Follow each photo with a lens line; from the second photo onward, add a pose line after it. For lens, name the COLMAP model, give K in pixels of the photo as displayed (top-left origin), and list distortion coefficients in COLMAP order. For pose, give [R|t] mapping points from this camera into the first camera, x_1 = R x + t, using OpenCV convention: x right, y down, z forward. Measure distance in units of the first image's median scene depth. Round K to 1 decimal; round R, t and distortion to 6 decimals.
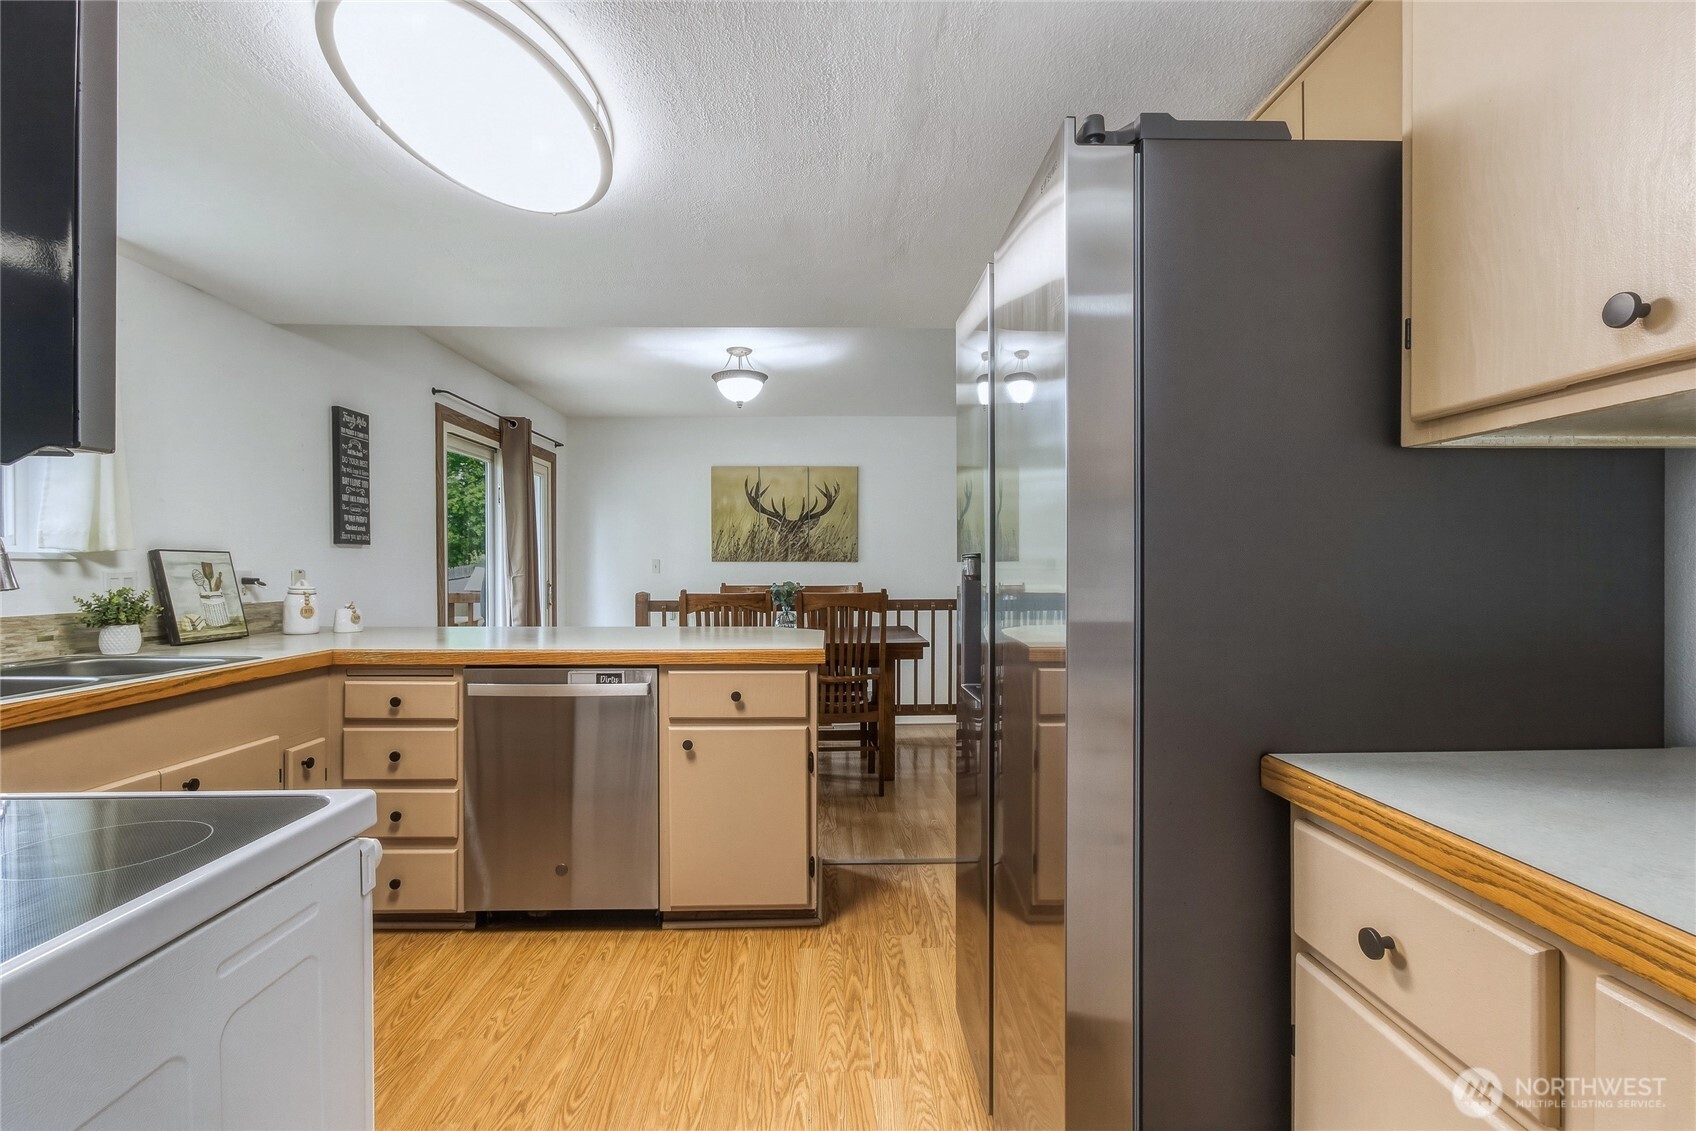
lens RADIAL K [[796.0, 0, 826.0], [0, 796.0, 568.9], [0, 0, 1]] dist [-0.012552, 0.010109]
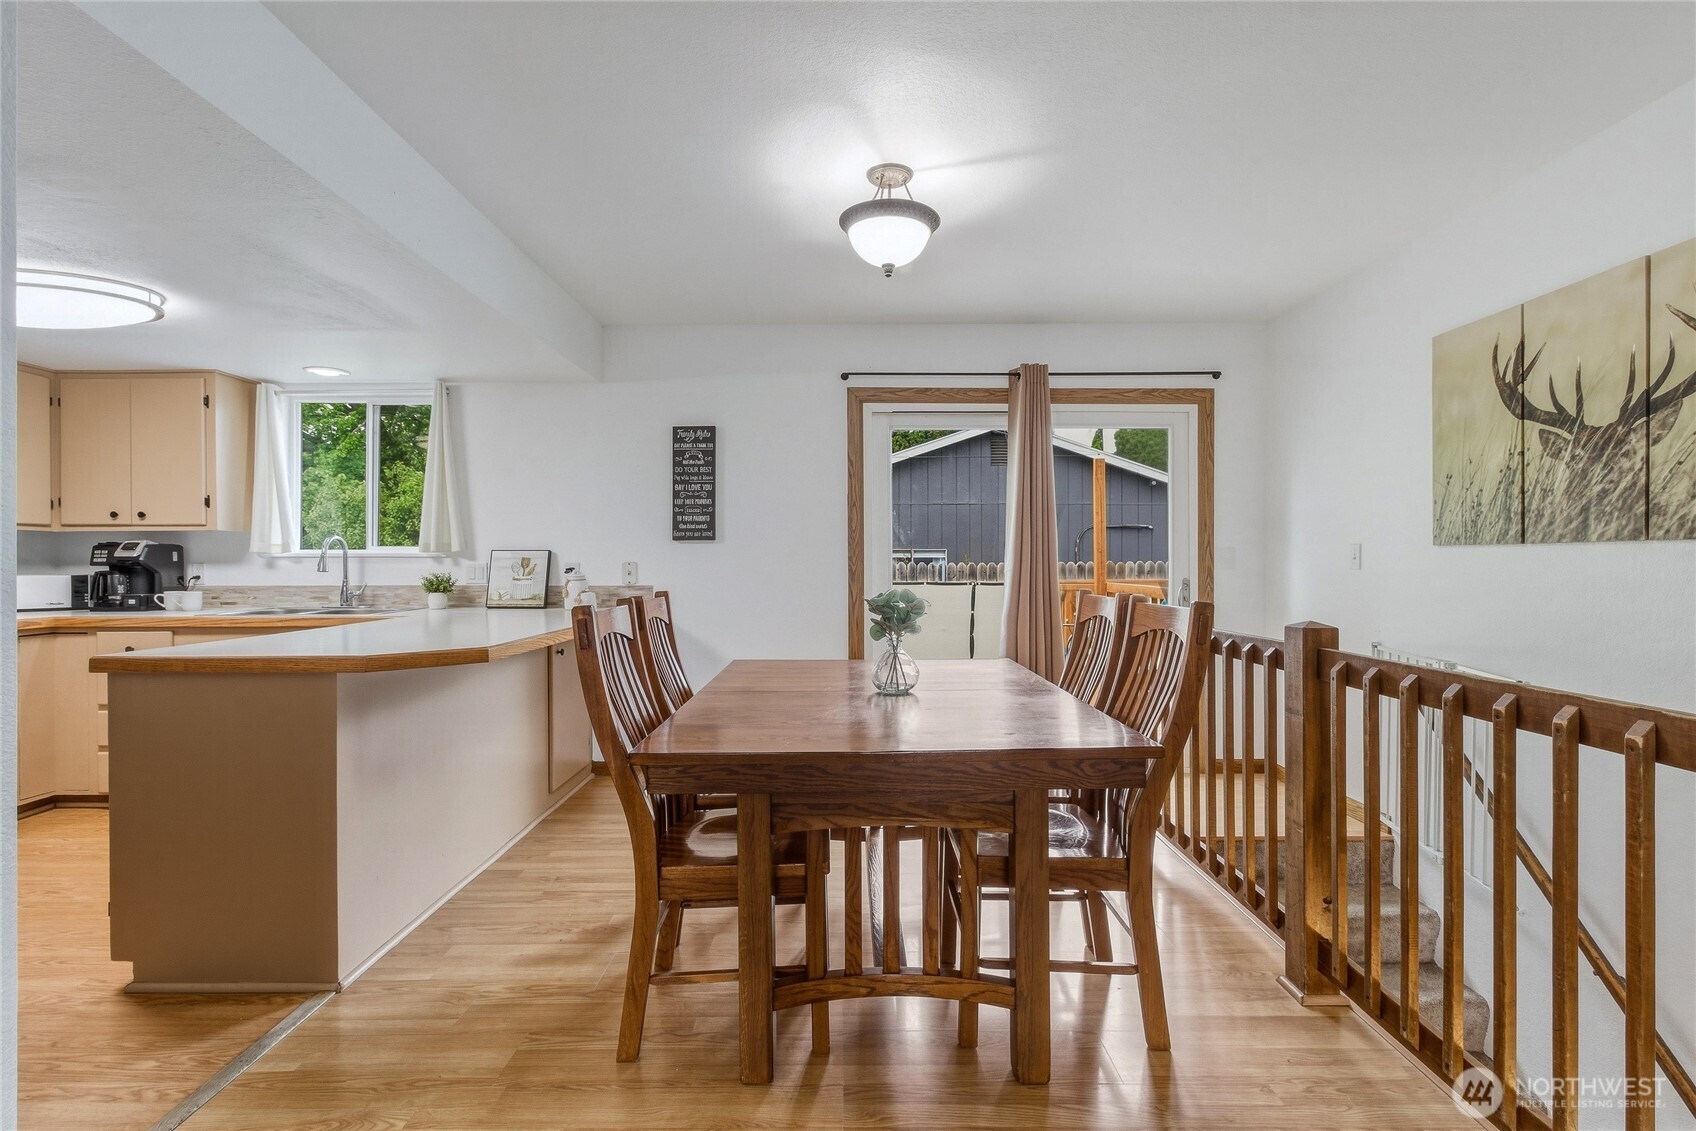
lens RADIAL K [[796.0, 0, 854.2], [0, 796.0, 563.0], [0, 0, 1]] dist [-0.012552, 0.010109]
pose [[-0.002849, 0.004480, -0.999986, 0.569601], [0.000369, 0.999990, 0.004479, -0.002777], [0.999996, -0.000356, -0.002850, 1.224161]]
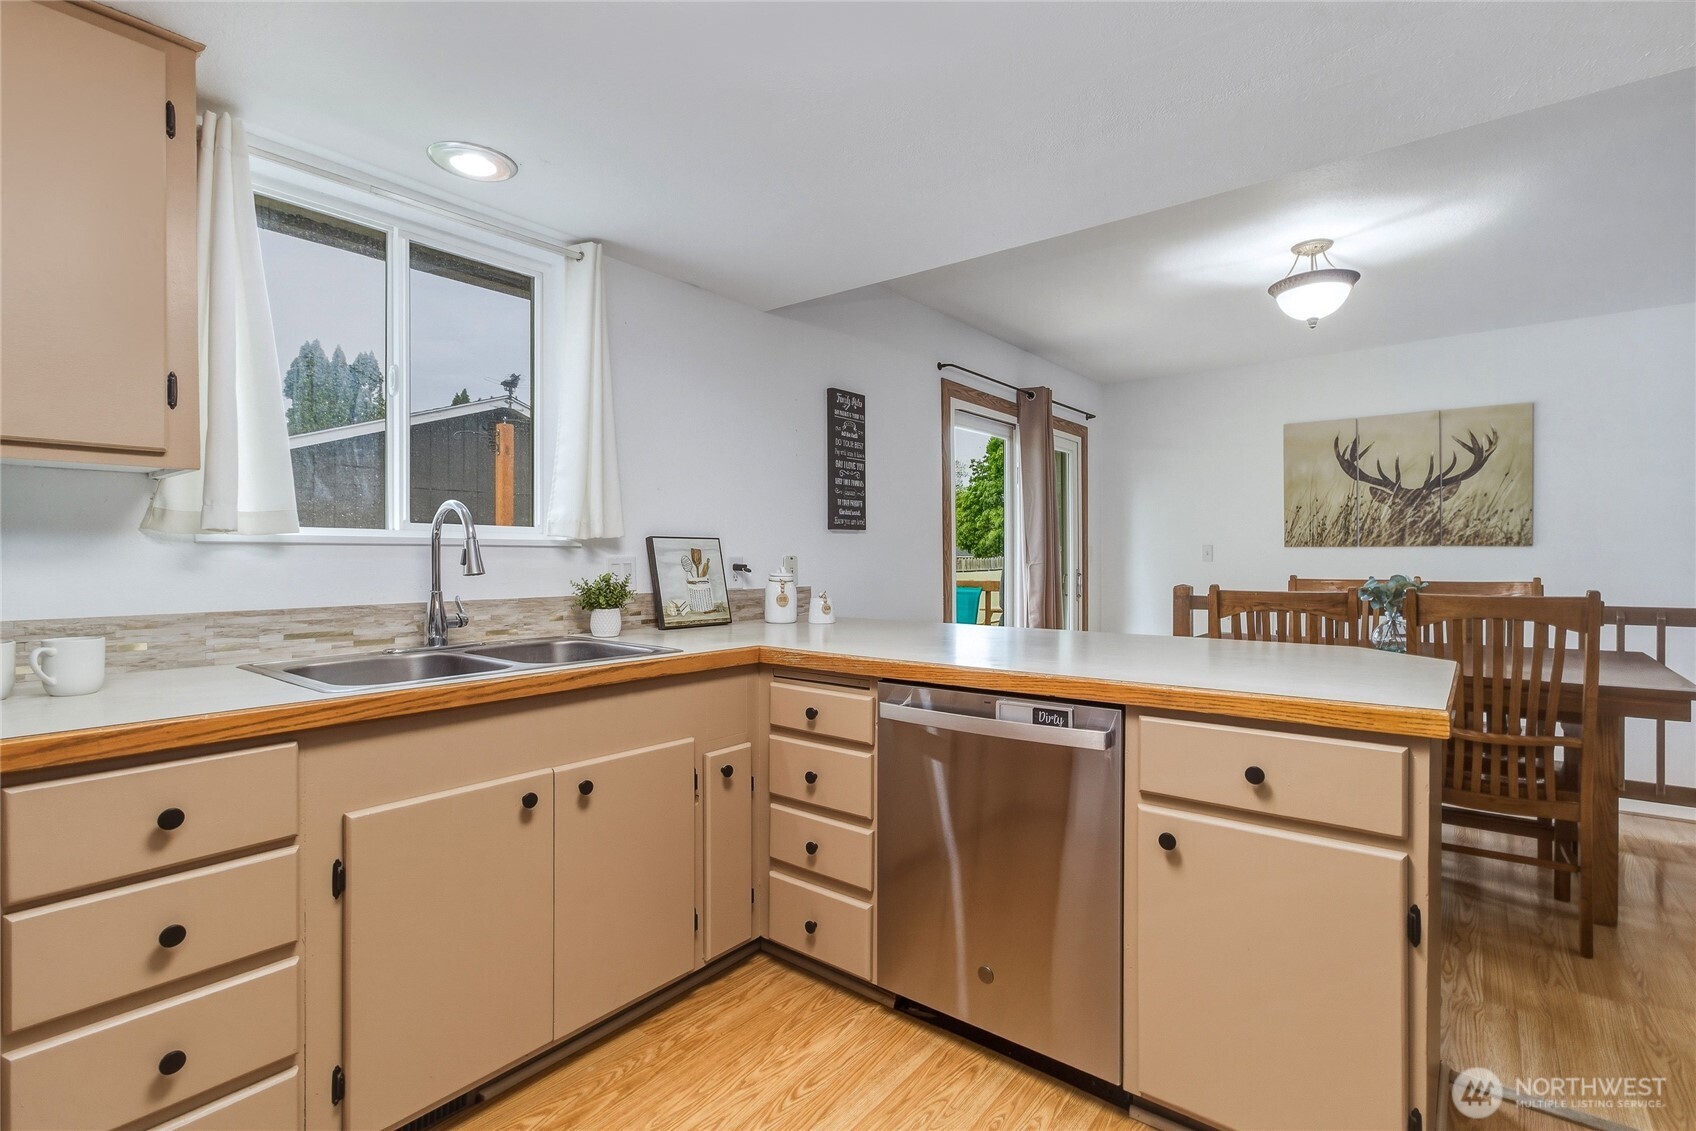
lens RADIAL K [[796.0, 0, 848.8], [0, 796.0, 558.5], [0, 0, 1]] dist [-0.012552, 0.010109]
pose [[0.782938, 0.004131, -0.622085, 0.009000], [-0.002336, 0.999990, 0.003702, 0.000423], [0.622095, -0.001445, 0.782941, 0.237626]]
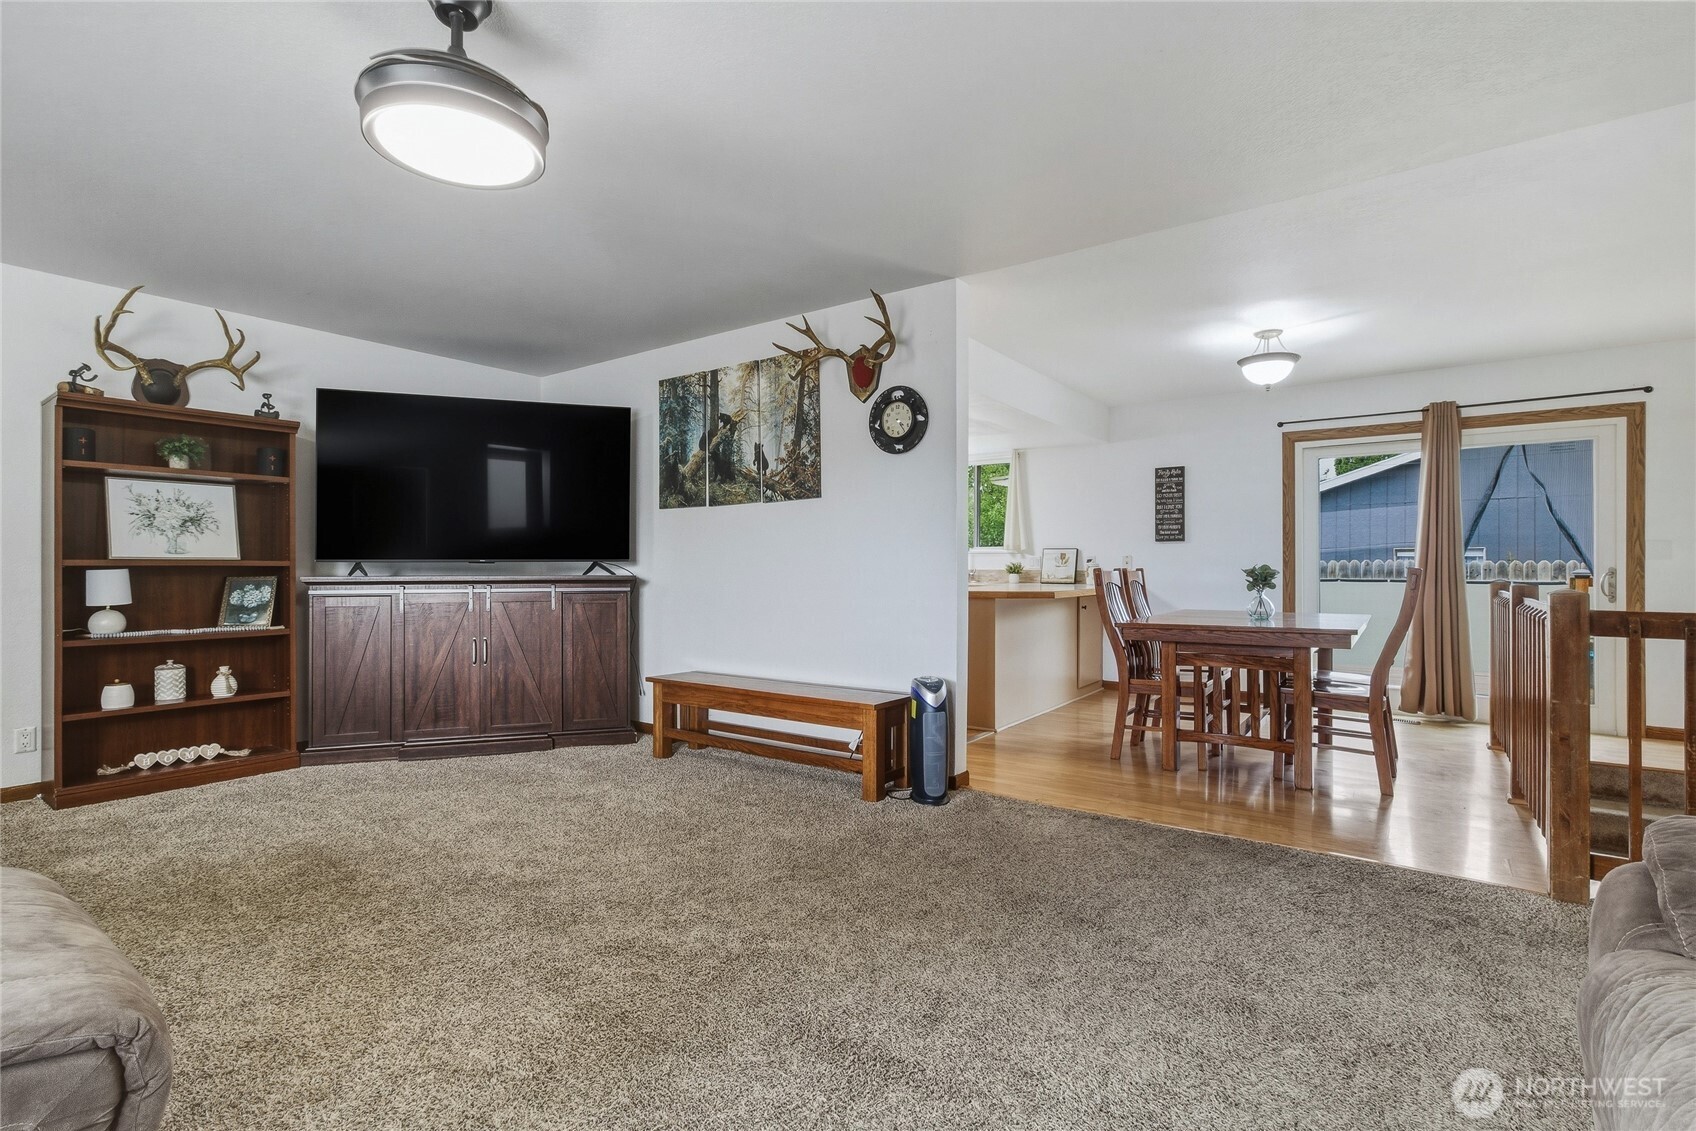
lens RADIAL K [[796.0, 0, 850.8], [0, 796.0, 557.7], [0, 0, 1]] dist [-0.012552, 0.010109]
pose [[-0.590231, -0.007277, -0.807202, 1.257713], [-0.001920, 0.999969, -0.007611, 0.020236], [0.807232, -0.002942, -0.590227, 1.458092]]
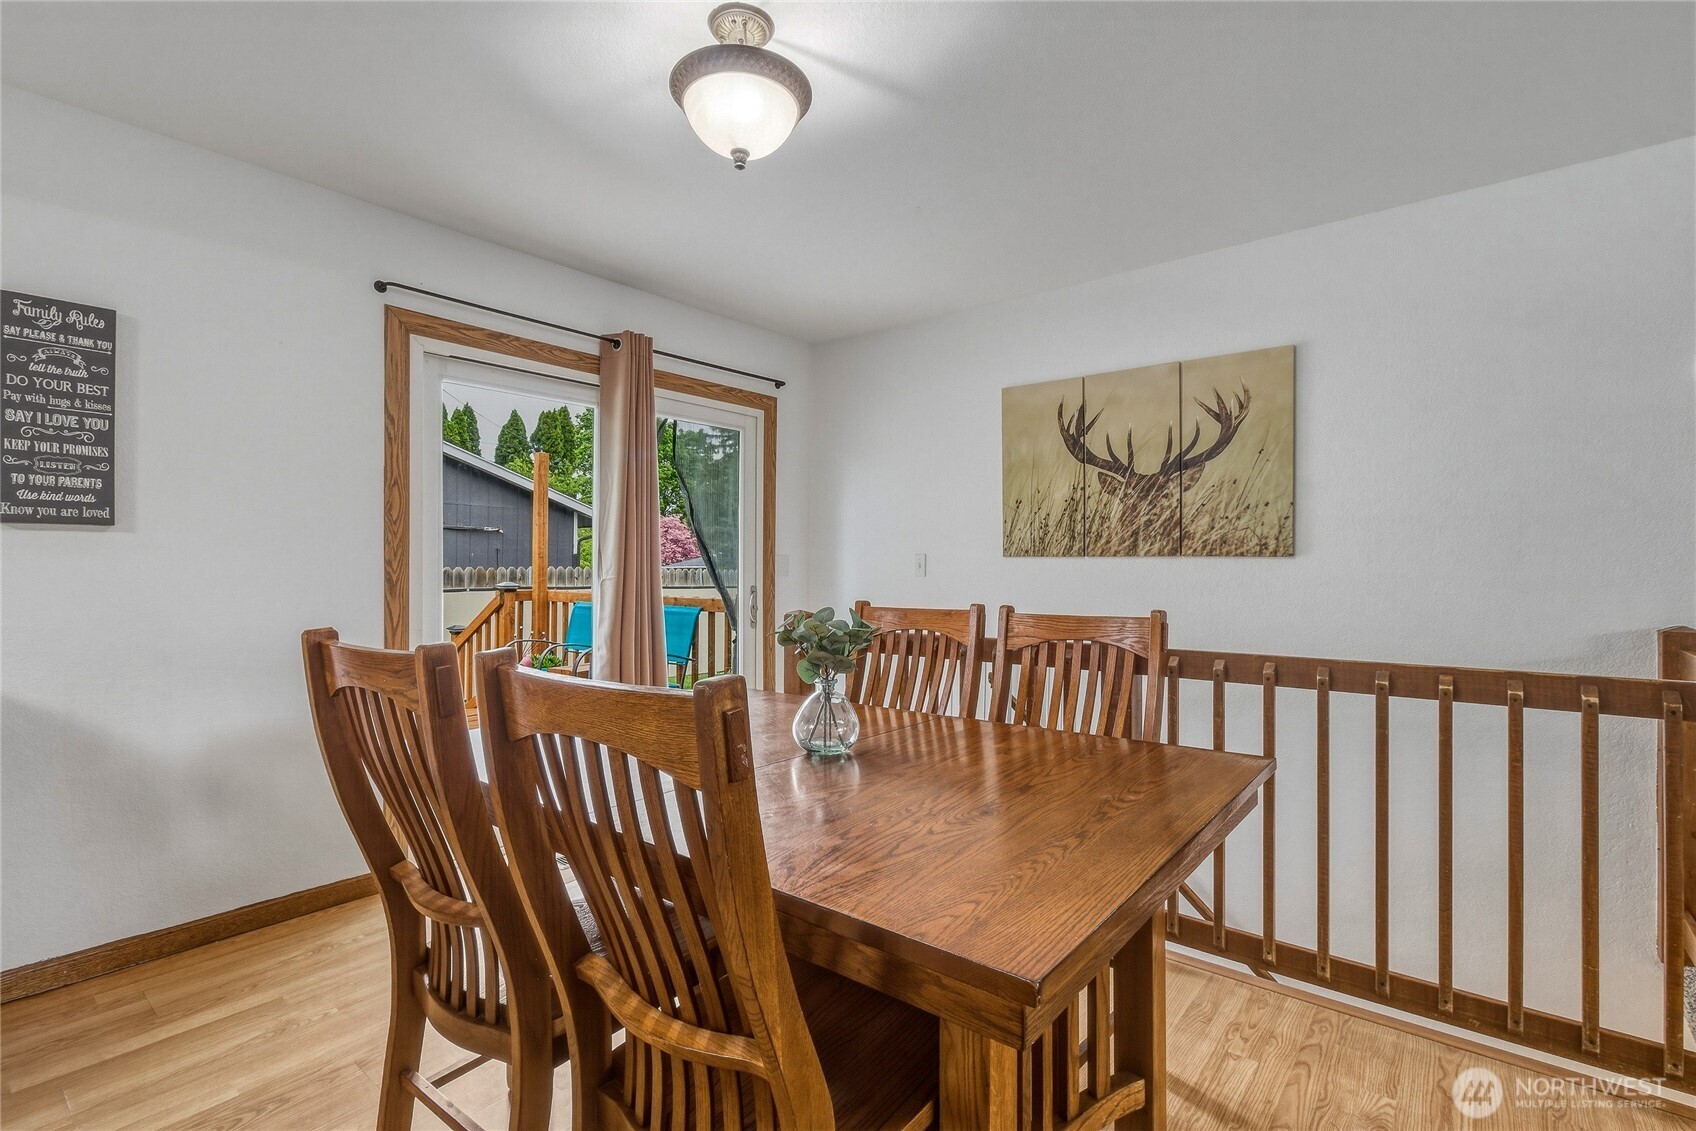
lens RADIAL K [[796.0, 0, 849.6], [0, 796.0, 562.8], [0, 0, 1]] dist [-0.012552, 0.010109]
pose [[0.771205, 0.003048, -0.636579, 0.240734], [-0.006993, 0.999969, -0.003684, -0.003939], [0.636548, 0.007293, 0.771203, 0.907572]]
